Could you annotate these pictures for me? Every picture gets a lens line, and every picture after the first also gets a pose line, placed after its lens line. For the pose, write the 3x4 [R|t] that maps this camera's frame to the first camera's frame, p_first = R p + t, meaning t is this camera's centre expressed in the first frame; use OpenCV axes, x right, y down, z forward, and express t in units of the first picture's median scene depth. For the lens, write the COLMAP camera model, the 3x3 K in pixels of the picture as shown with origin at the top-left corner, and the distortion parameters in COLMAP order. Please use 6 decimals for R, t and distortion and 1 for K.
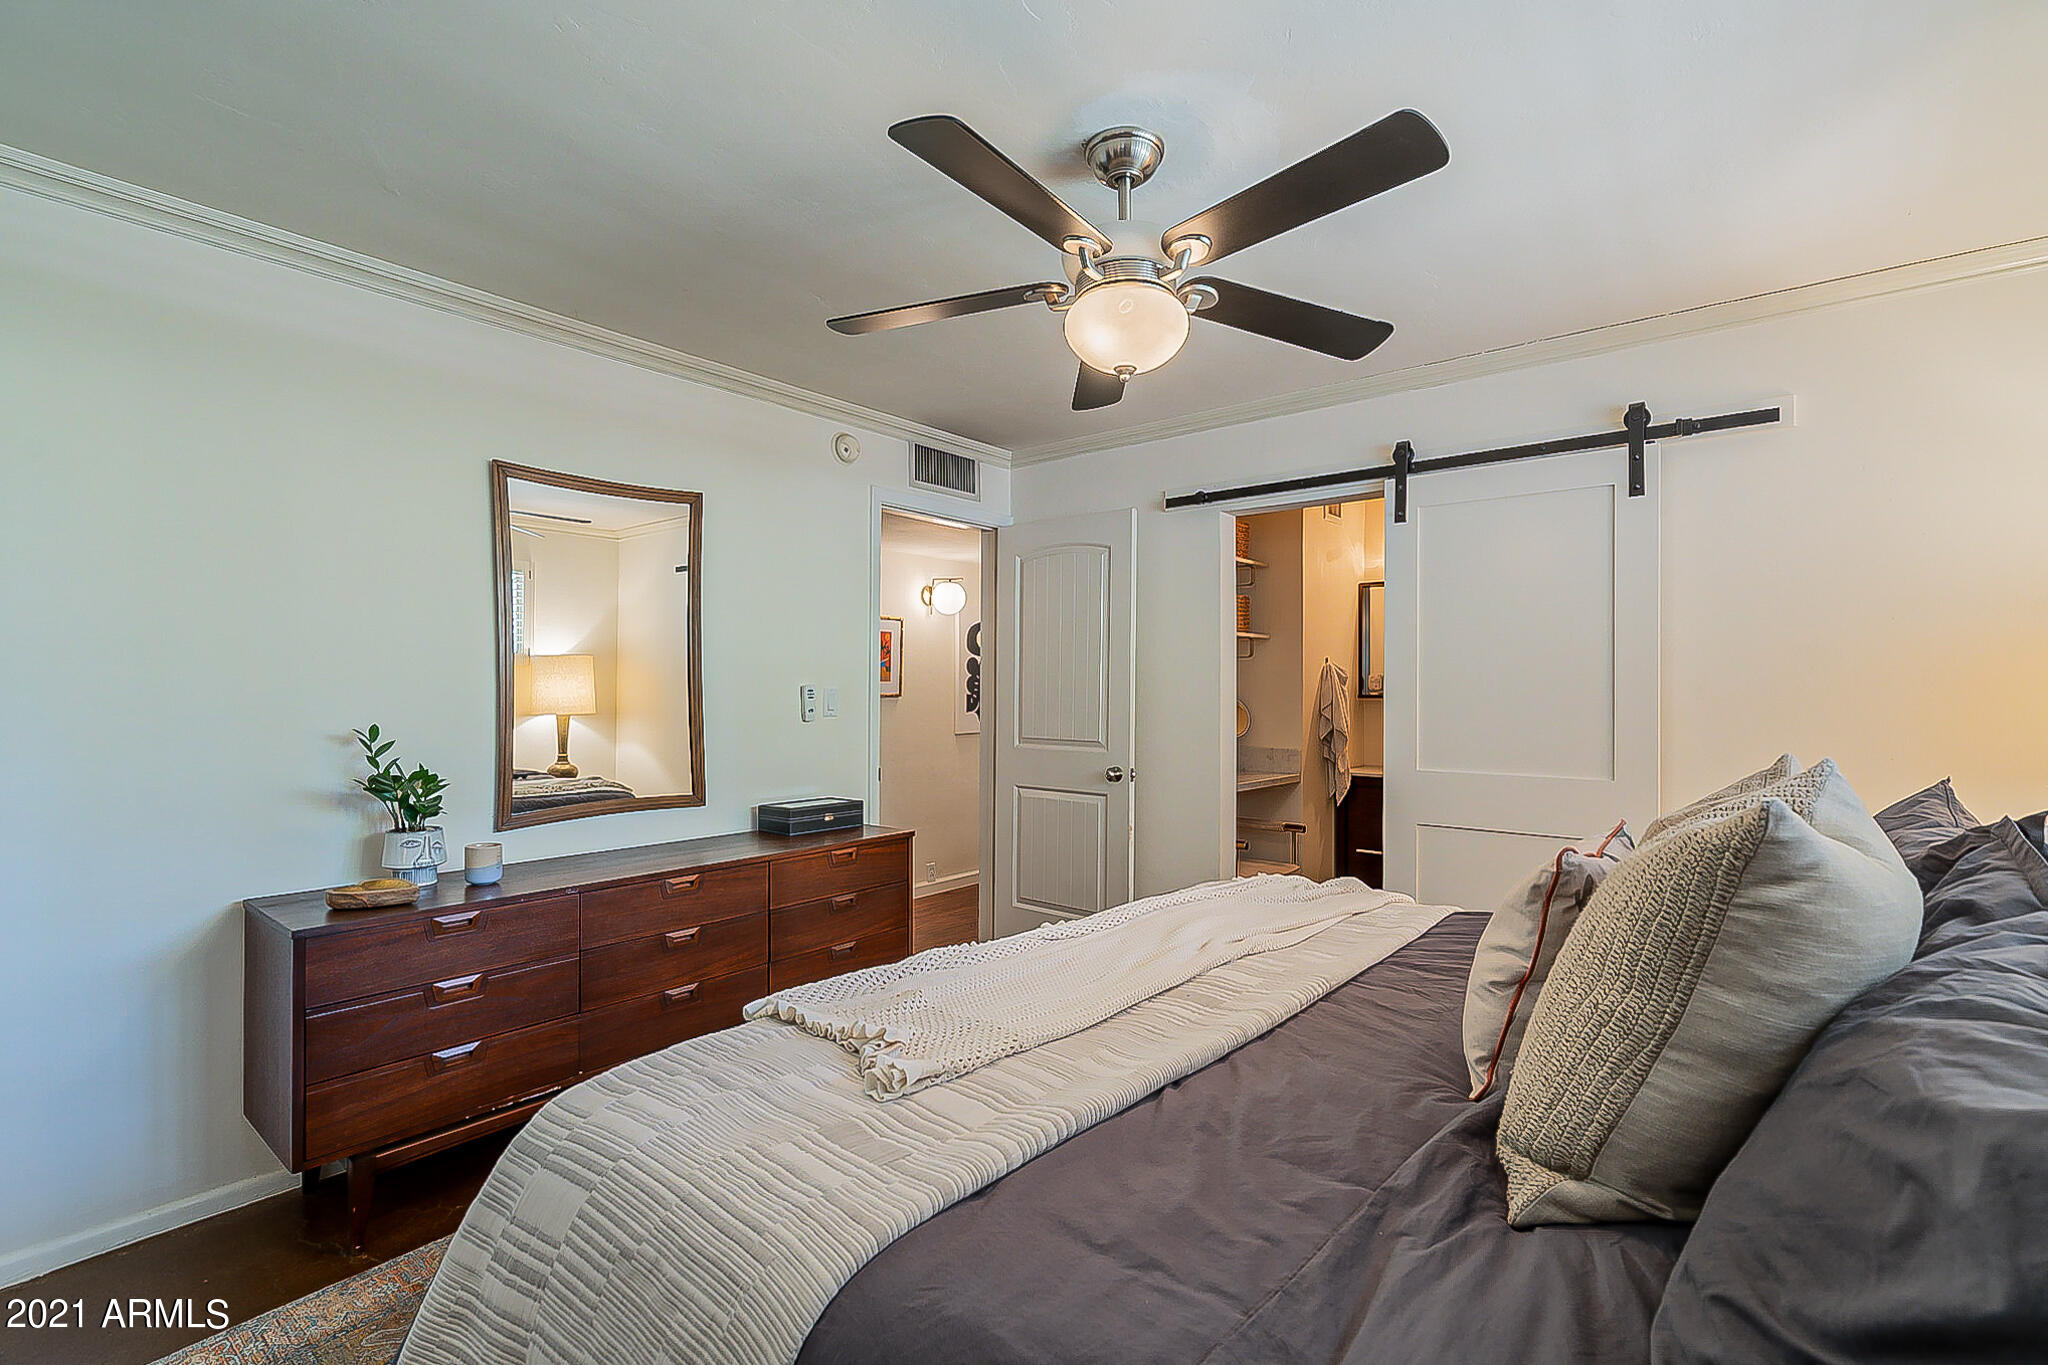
lens RADIAL K [[947.8, 0, 1023.8], [0, 947.8, 695.2], [0, 0, 1]] dist [-0.001710, 0.000645]
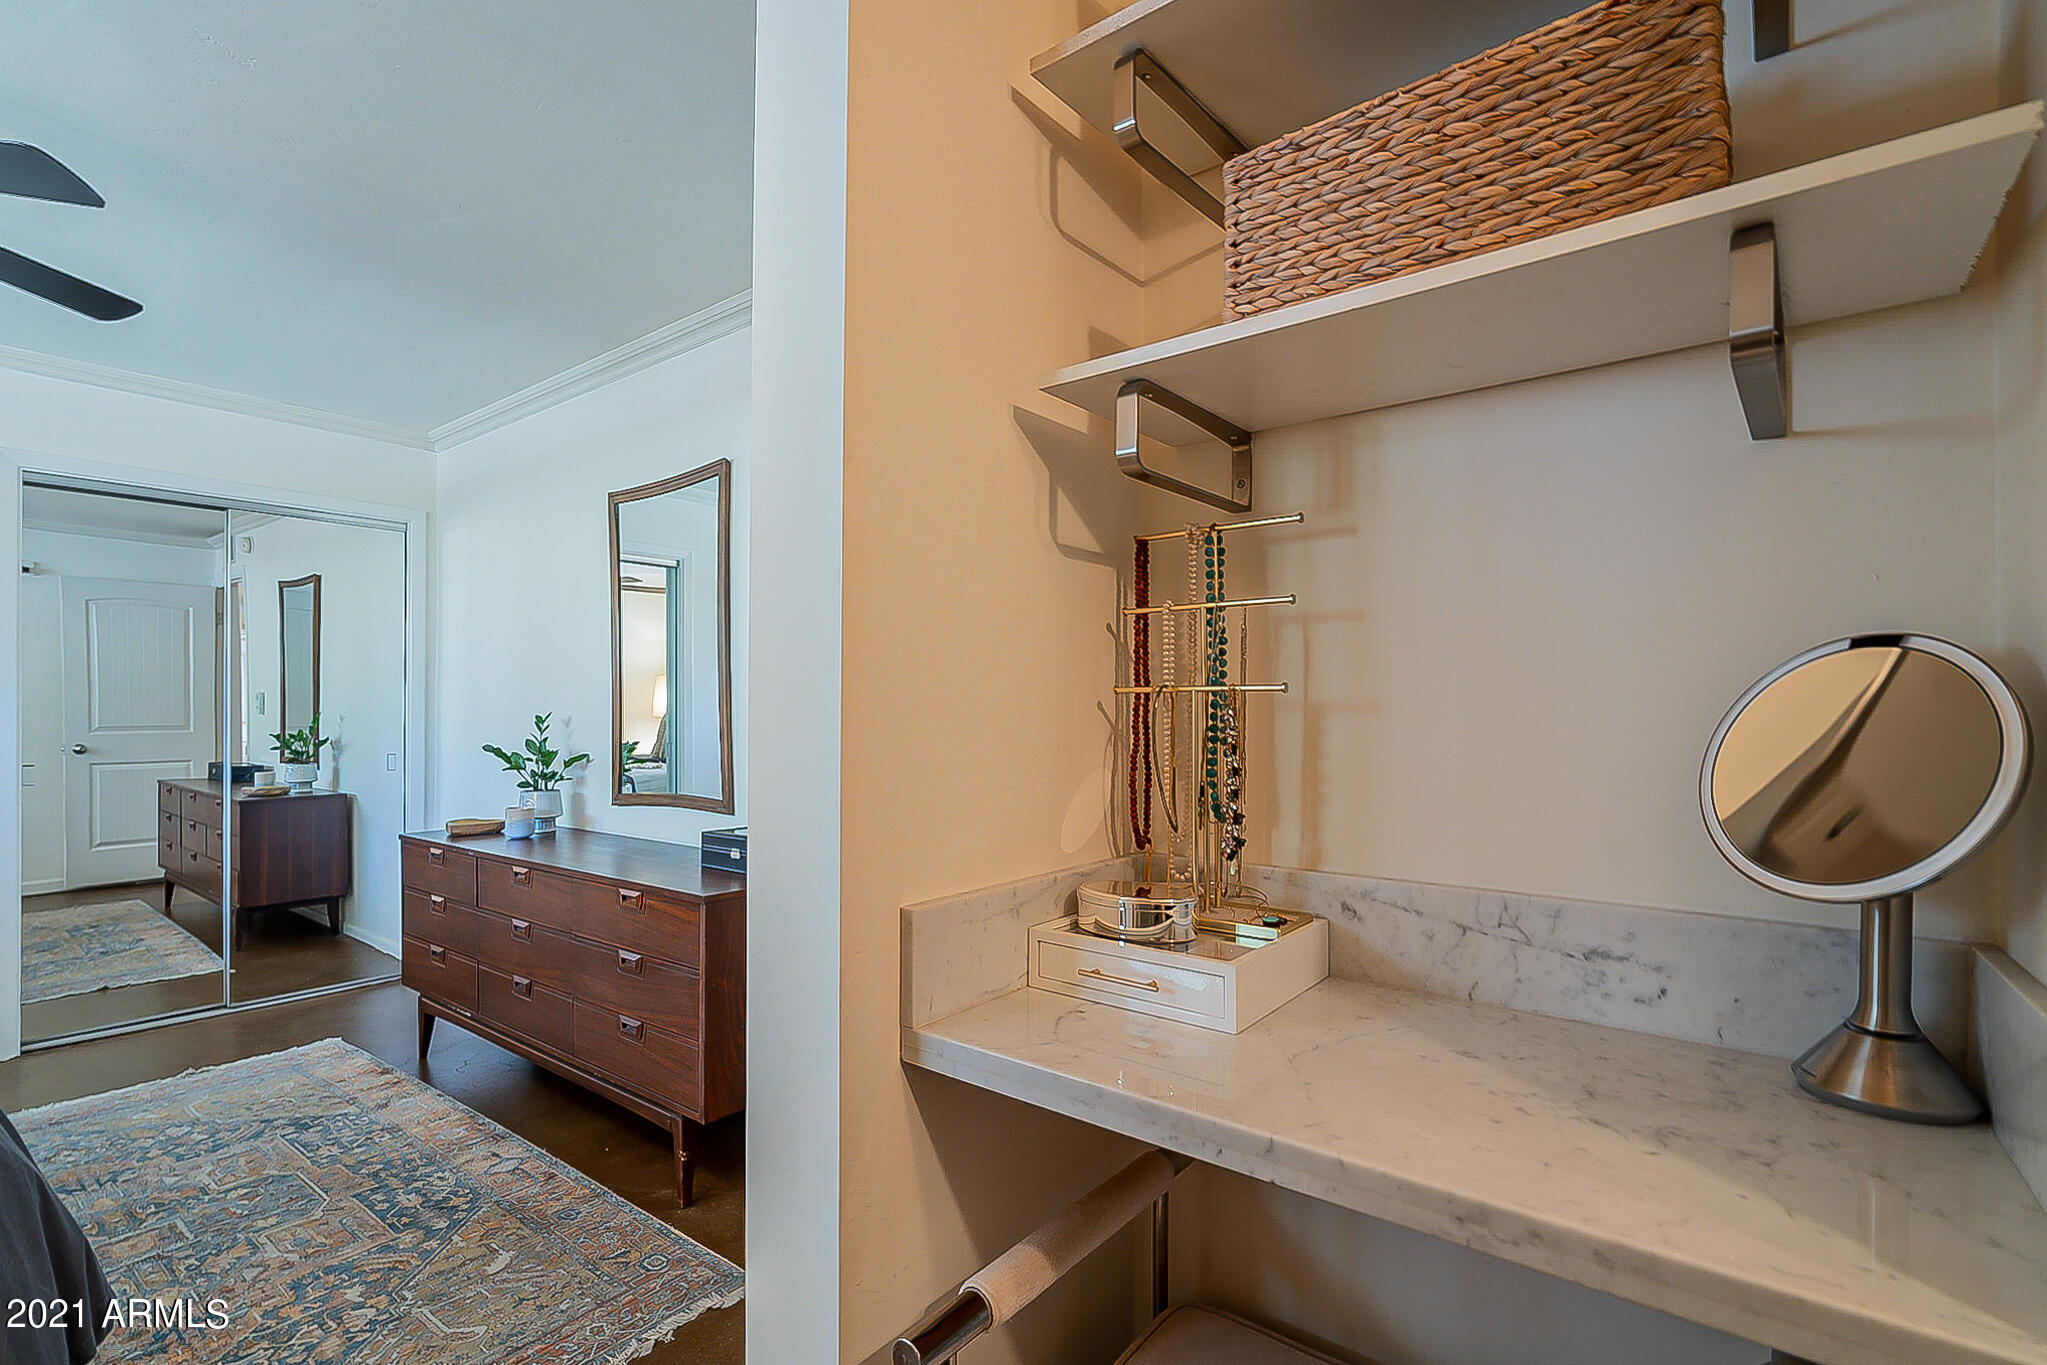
lens RADIAL K [[947.3, 0, 1023.3], [0, 947.3, 695.2], [0, 0, 1]] dist [-0.001710, 0.000645]
pose [[0.038938, -0.012370, -0.999165, 0.555412], [-0.003596, 0.999915, -0.012519, 0.018129], [0.999235, 0.004081, 0.038890, 1.257408]]
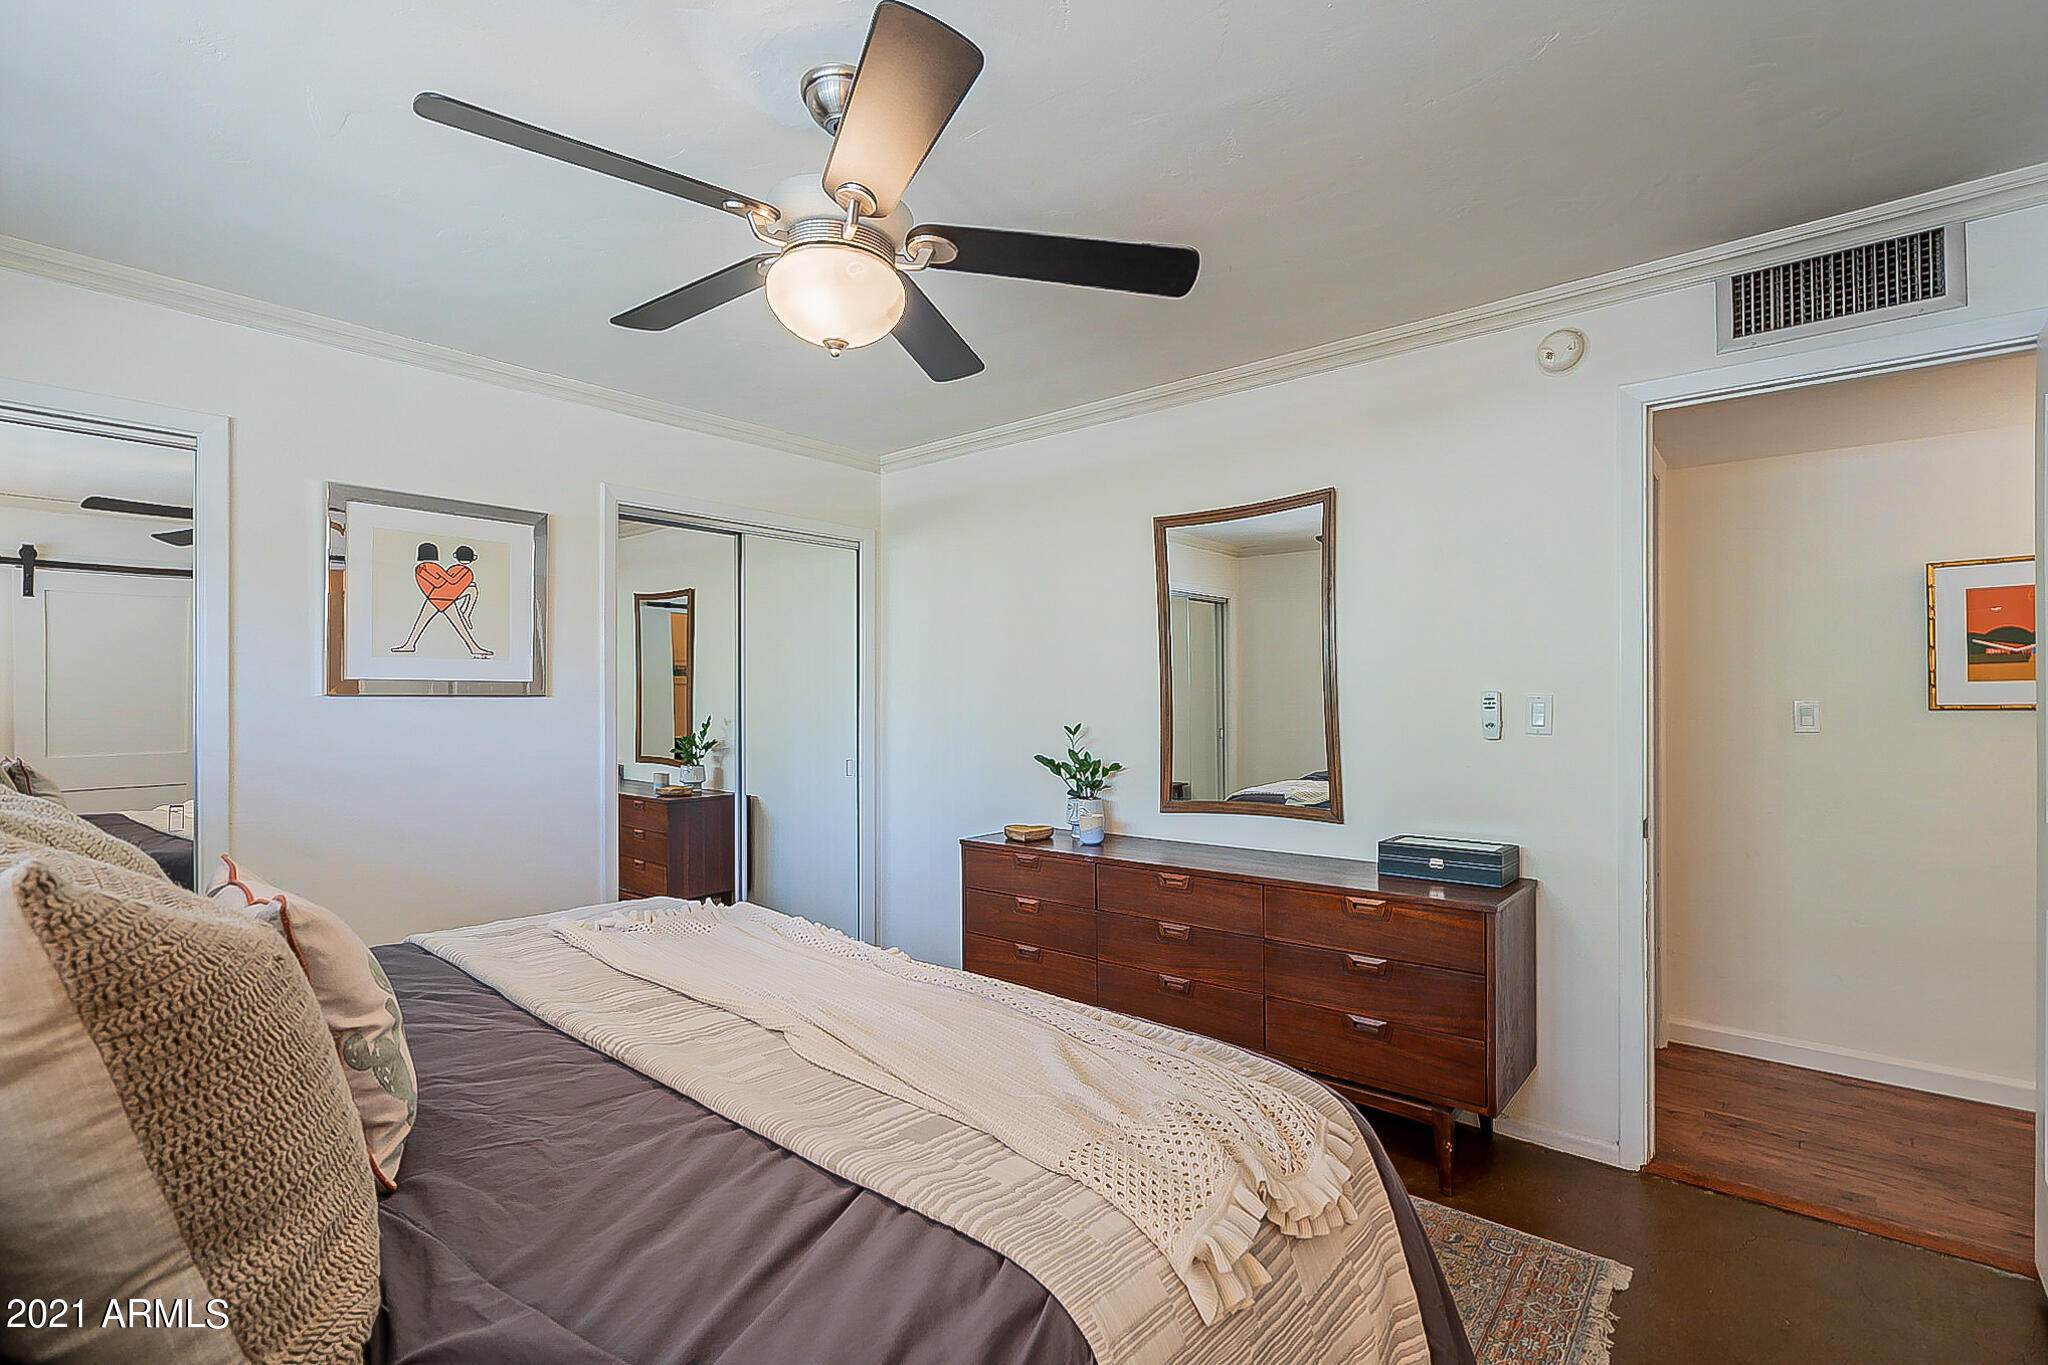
lens RADIAL K [[947.8, 0, 1023.8], [0, 947.8, 695.2], [0, 0, 1]] dist [-0.001710, 0.000645]
pose [[-0.018448, -0.006739, -0.999807, 0.602806], [-0.005020, 0.999965, -0.006647, -0.000596], [0.999817, 0.004897, -0.018481, 0.721627]]
